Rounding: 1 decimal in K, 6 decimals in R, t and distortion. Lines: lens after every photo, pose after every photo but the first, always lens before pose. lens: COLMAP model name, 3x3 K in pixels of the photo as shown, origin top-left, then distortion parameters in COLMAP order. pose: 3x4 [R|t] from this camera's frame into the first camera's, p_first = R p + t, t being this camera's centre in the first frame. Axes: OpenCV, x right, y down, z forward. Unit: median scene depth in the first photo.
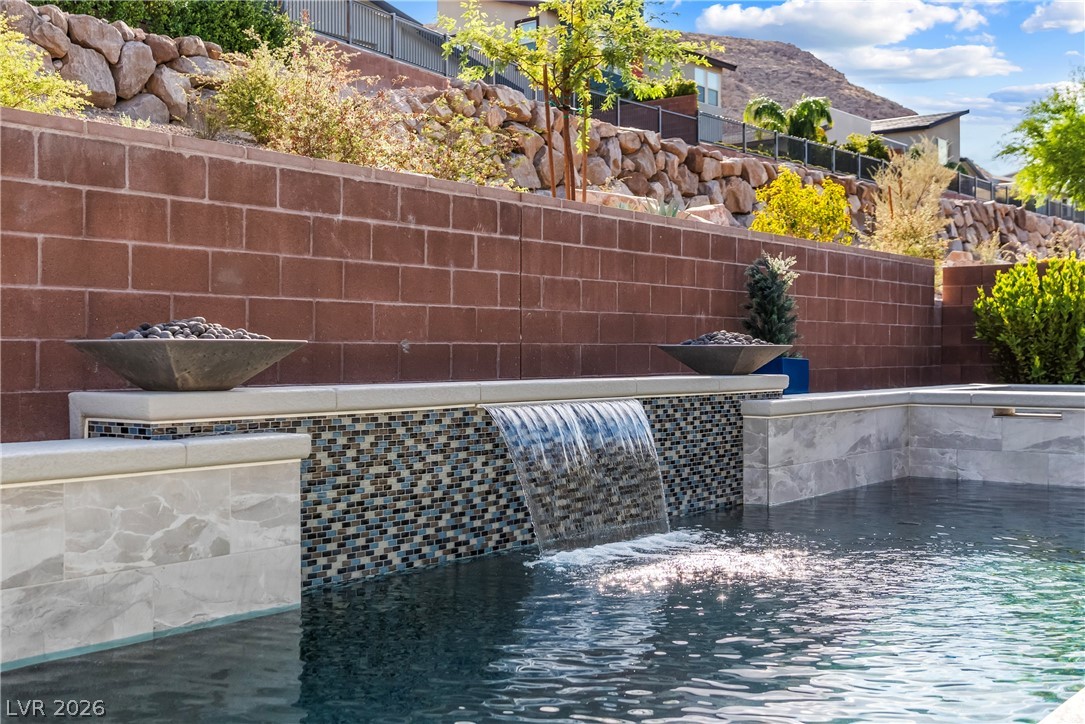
lens RADIAL K [[1265.8, 0, 542.5], [0, 1265.8, 362.0], [0, 0, 1]] dist [-0.008014, 0.019388]
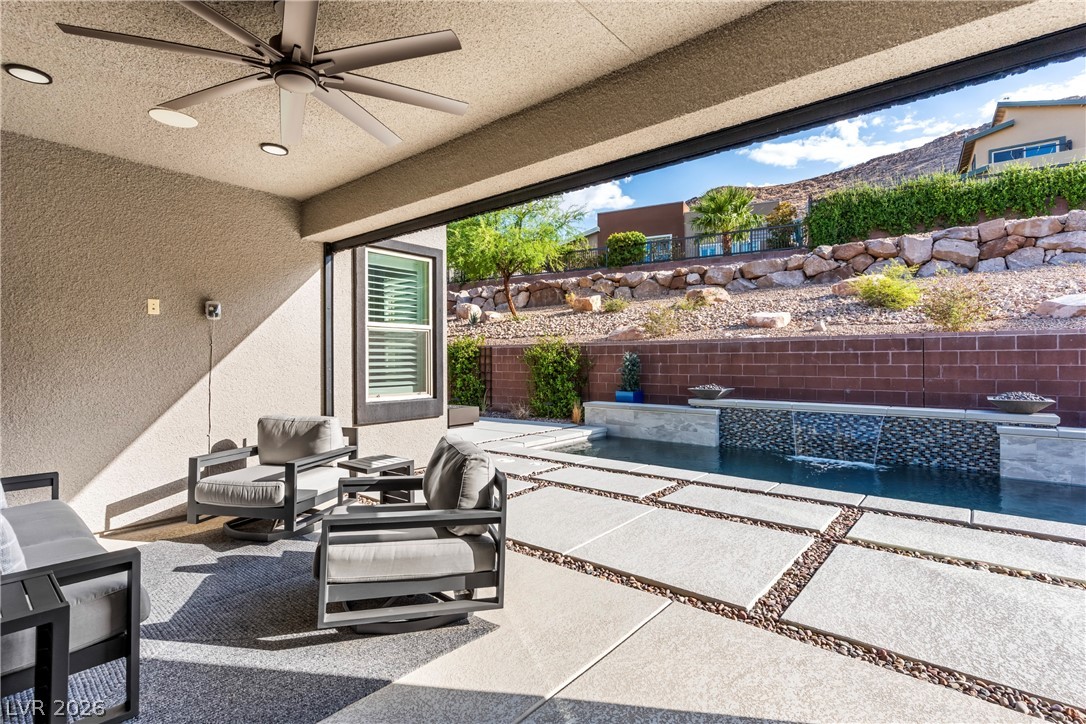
lens RADIAL K [[517.4, 0, 543.0], [0, 517.4, 362.0], [0, 0, 1]] dist [-0.001804, 0.000491]
pose [[-0.036519, 0.007026, -0.999308, 0.491537], [-0.002159, 0.999972, 0.007110, -0.037608], [0.999331, 0.002418, -0.036503, 0.123571]]
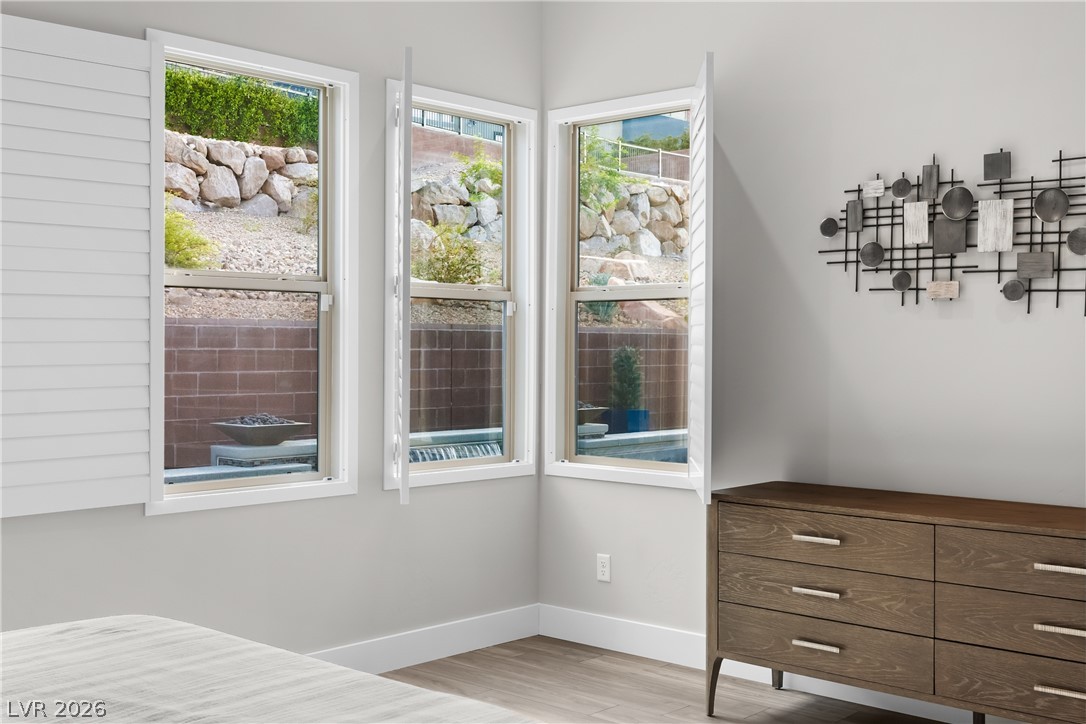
lens RADIAL K [[1233.3, 0, 543.0], [0, 1233.3, 362.0], [0, 0, 1]] dist [0.009455, 0.001191]
pose [[0.995937, 0.007341, -0.089755, 0.126947], [-0.006754, 0.999954, 0.006839, -0.042834], [0.089801, -0.006205, 0.995940, -0.349864]]
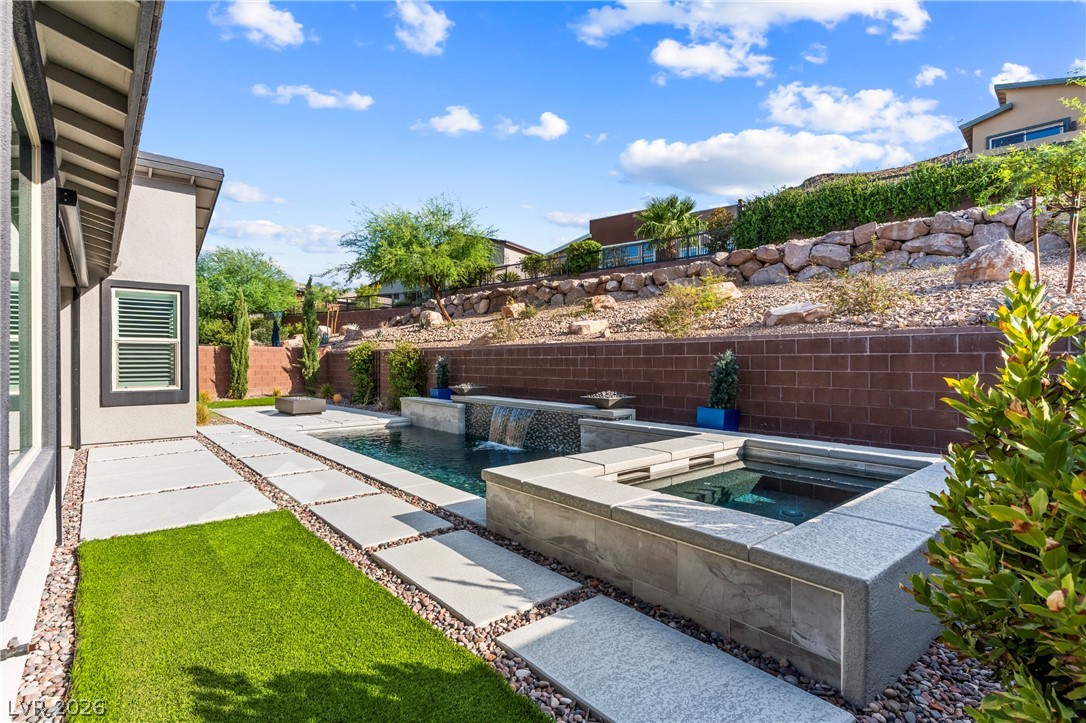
lens RADIAL K [[522.0, 0, 543.0], [0, 522.0, 361.5], [0, 0, 1]] dist [-0.000596, 0.000643]
pose [[-0.211379, 0.004688, -0.977393, 0.573367], [-0.005074, 0.999970, 0.005893, -0.042890], [0.977391, 0.006205, -0.211349, 0.529496]]
